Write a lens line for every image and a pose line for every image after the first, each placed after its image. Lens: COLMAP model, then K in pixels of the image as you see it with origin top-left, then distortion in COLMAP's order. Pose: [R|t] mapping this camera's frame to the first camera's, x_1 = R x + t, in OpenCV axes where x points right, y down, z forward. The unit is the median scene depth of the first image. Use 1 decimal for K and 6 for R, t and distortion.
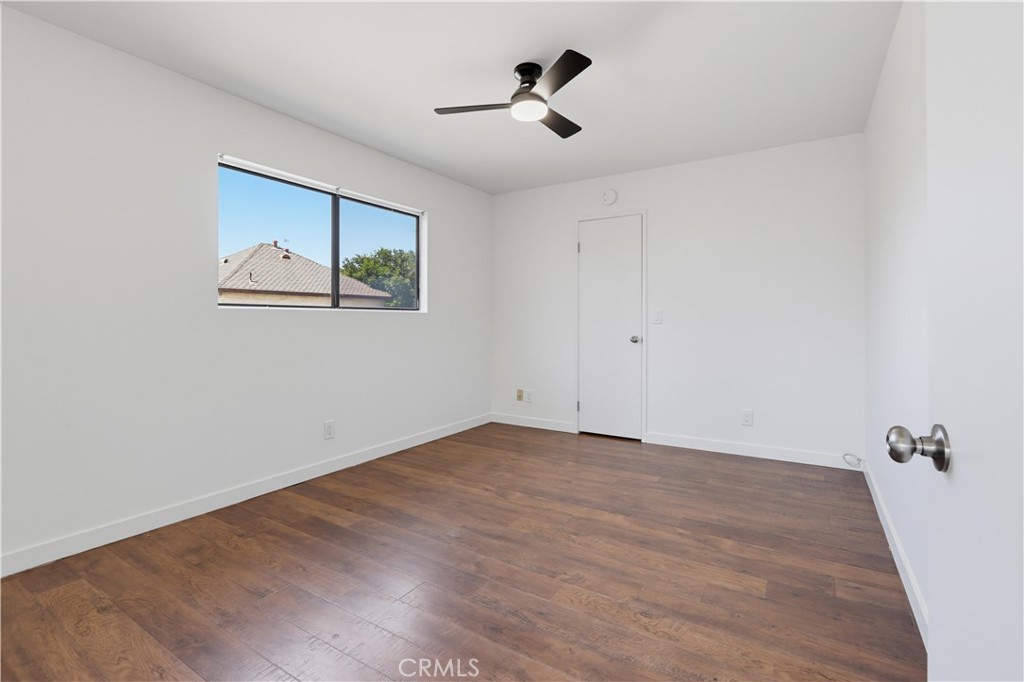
lens RADIAL K [[473.8, 0, 506.0], [0, 473.8, 332.3], [0, 0, 1]] dist [-0.011978, 0.000366]
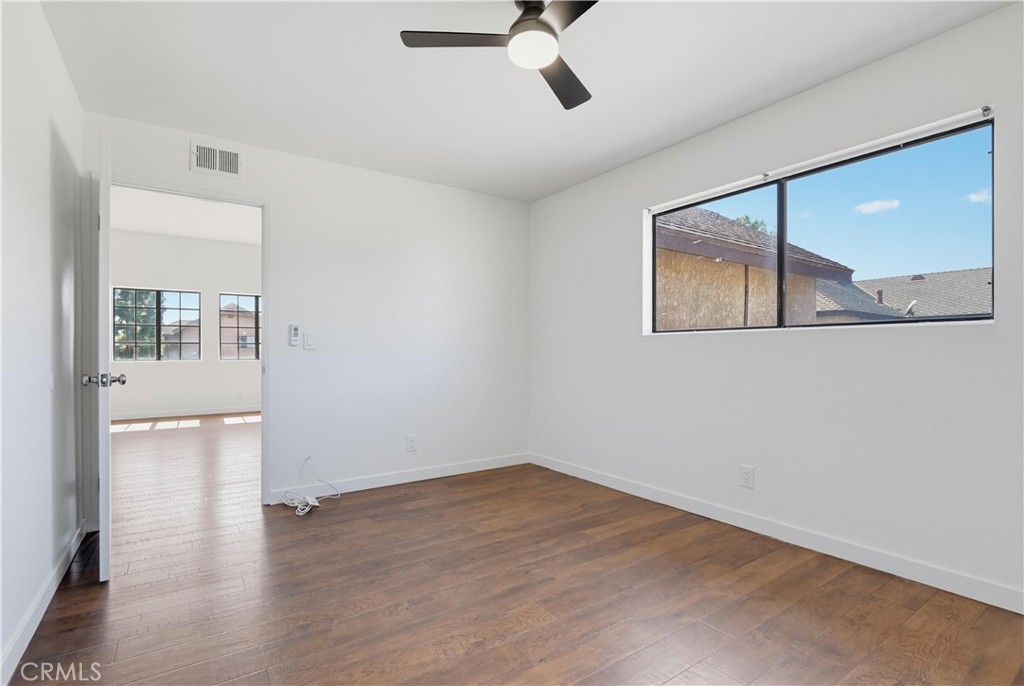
lens RADIAL K [[479.4, 0, 501.9], [0, 479.4, 354.9], [0, 0, 1]] dist [-0.008423, 0.000473]
pose [[-0.398933, 0.003001, -0.916975, 0.734476], [-0.021777, 0.999682, 0.012746, -0.008458], [0.916722, 0.025054, -0.398740, 1.226947]]
